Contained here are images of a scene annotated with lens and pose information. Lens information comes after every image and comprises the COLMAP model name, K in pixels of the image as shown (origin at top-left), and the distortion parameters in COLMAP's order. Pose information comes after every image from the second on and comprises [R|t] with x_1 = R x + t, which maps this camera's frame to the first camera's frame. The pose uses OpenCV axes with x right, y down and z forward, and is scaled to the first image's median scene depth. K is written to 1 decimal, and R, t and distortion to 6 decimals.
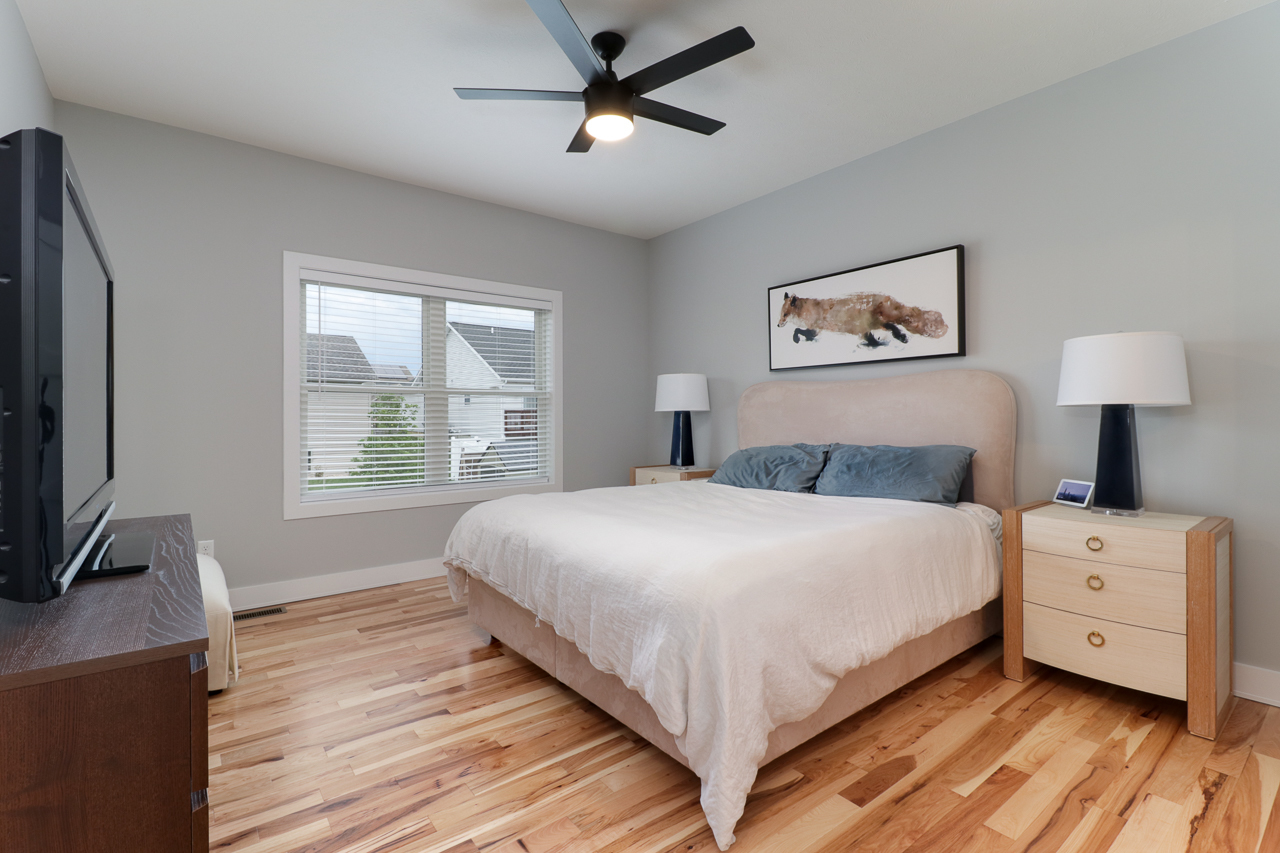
lens RADIAL K [[599.6, 0, 640.5], [0, 599.6, 423.2], [0, 0, 1]] dist [0.004287, -0.000443]
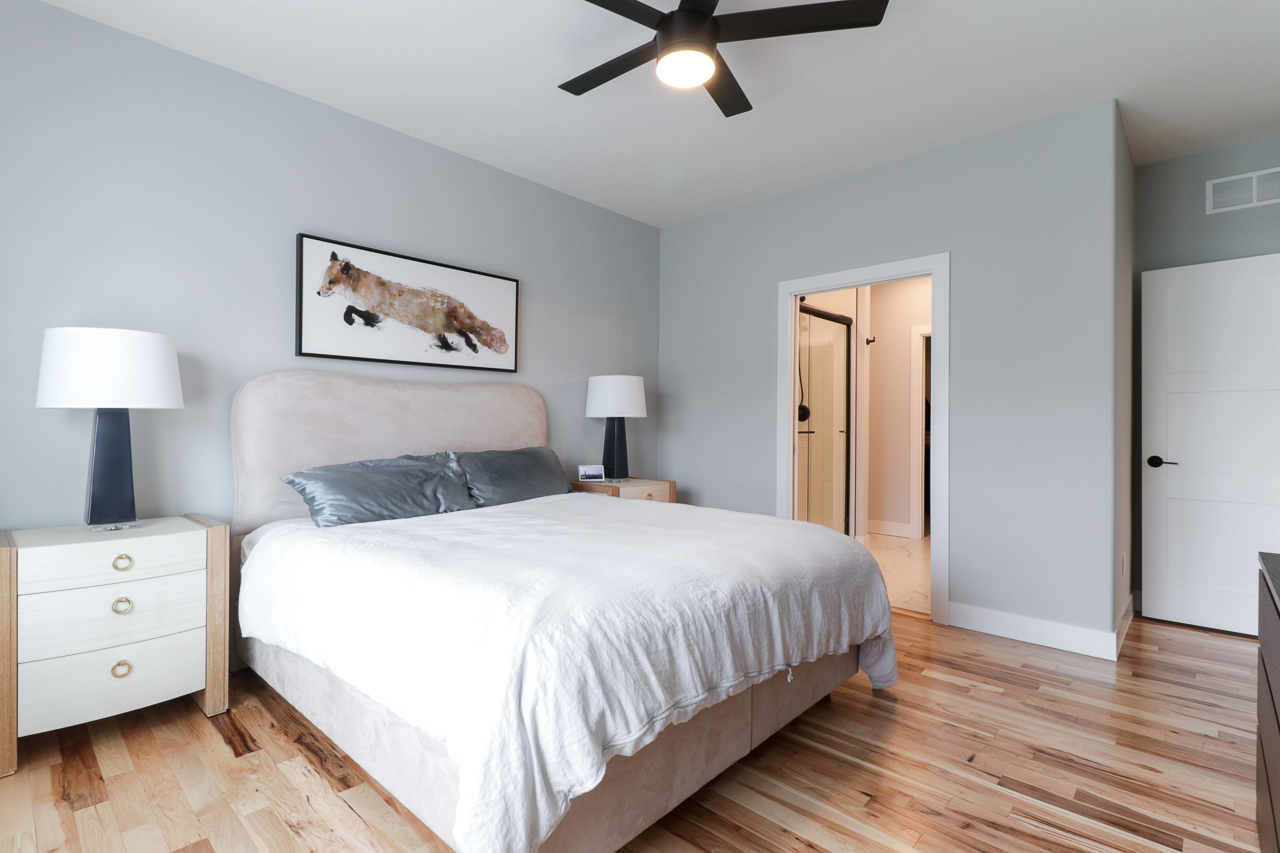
lens RADIAL K [[599.6, 0, 640.5], [0, 599.6, 423.2], [0, 0, 1]] dist [0.004287, -0.000443]
pose [[-0.162974, 0.004262, 0.986621, -0.600619], [0.005802, 0.999978, -0.003362, -0.006354], [-0.986613, 0.005177, -0.162995, 0.845619]]
